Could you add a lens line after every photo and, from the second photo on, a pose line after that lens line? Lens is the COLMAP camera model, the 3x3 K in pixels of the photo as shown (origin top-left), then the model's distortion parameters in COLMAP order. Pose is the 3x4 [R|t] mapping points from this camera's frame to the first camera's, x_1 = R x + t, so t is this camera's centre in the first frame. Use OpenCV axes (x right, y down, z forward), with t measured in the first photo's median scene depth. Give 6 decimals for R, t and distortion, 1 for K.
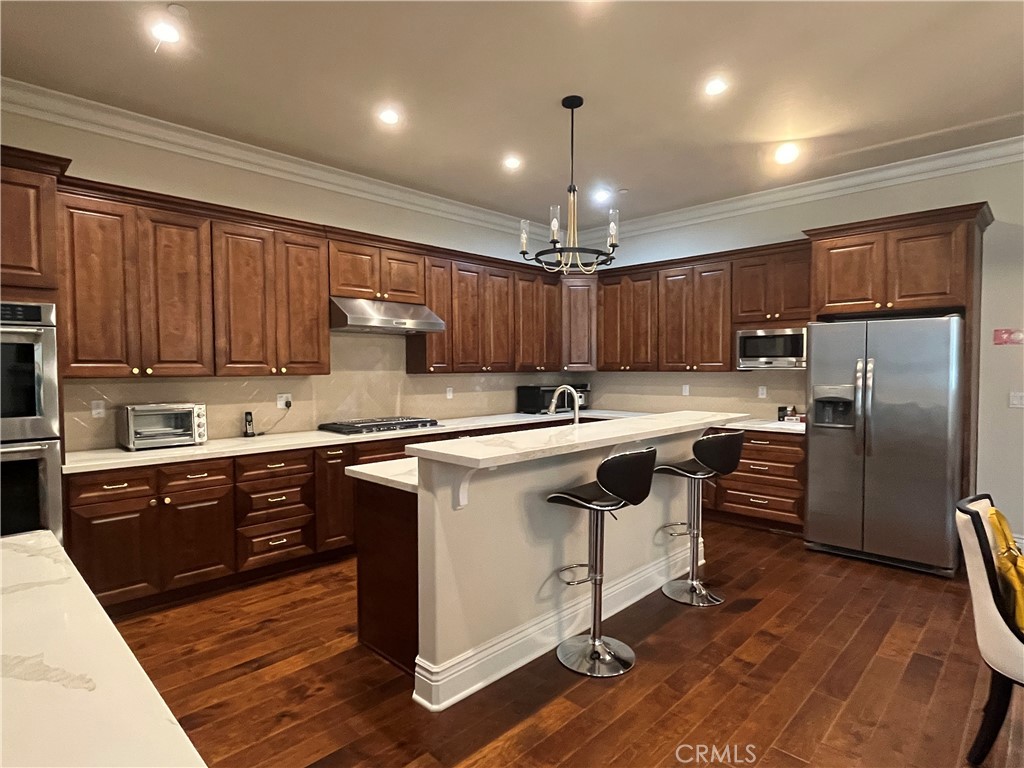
lens RADIAL K [[549.1, 0, 506.0], [0, 549.1, 387.8], [0, 0, 1]] dist [-0.003937, 0.000023]
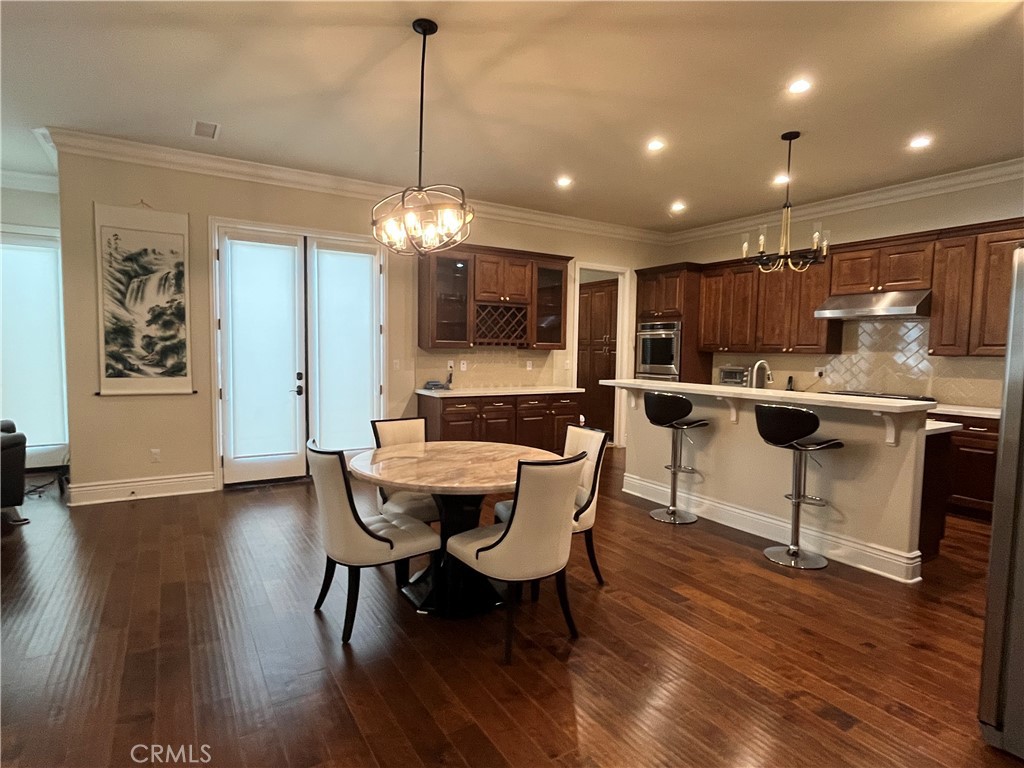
lens RADIAL K [[549.1, 0, 506.0], [0, 549.1, 387.8], [0, 0, 1]] dist [-0.003937, 0.000023]
pose [[-0.238467, 0.074448, -0.968293, 1.341150], [-0.042795, 0.995283, 0.087062, -0.027207], [0.970207, 0.062200, -0.234157, 0.606558]]
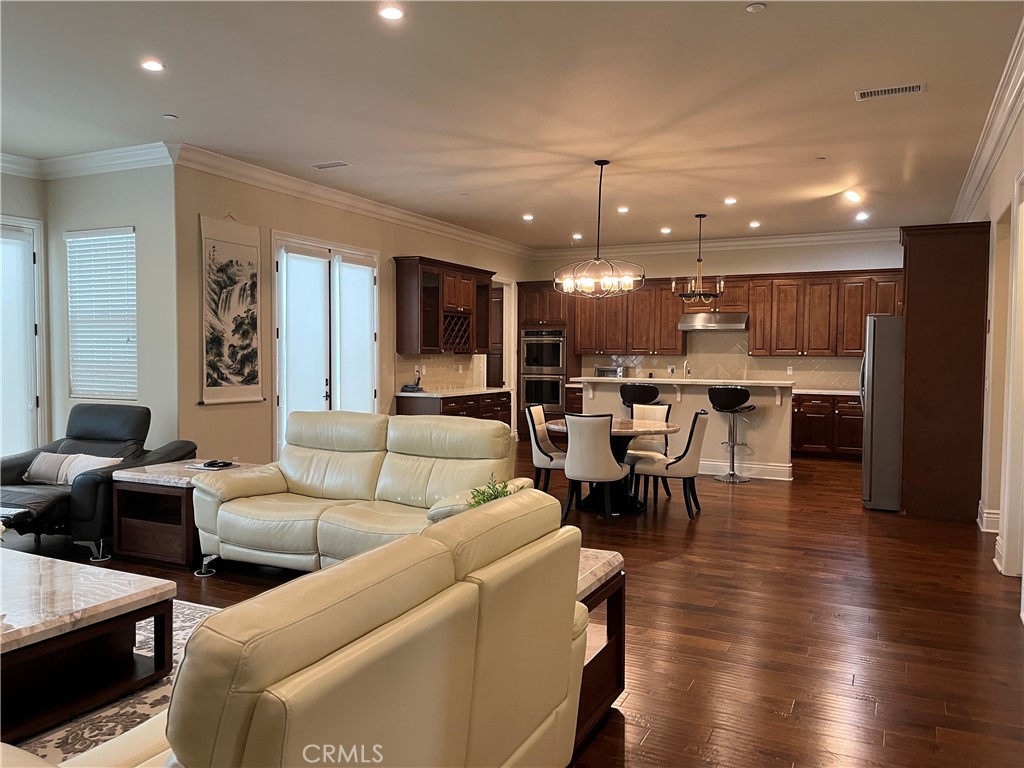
lens RADIAL K [[763.9, 0, 512.0], [0, 763.9, 384.0], [0, 0, 1]] dist [0.062788, 0.000256]
pose [[0.314544, 0.049799, -0.947936, 2.214173], [-0.039677, 0.998440, 0.039287, -0.007269], [0.948413, 0.025254, 0.316029, -0.425383]]
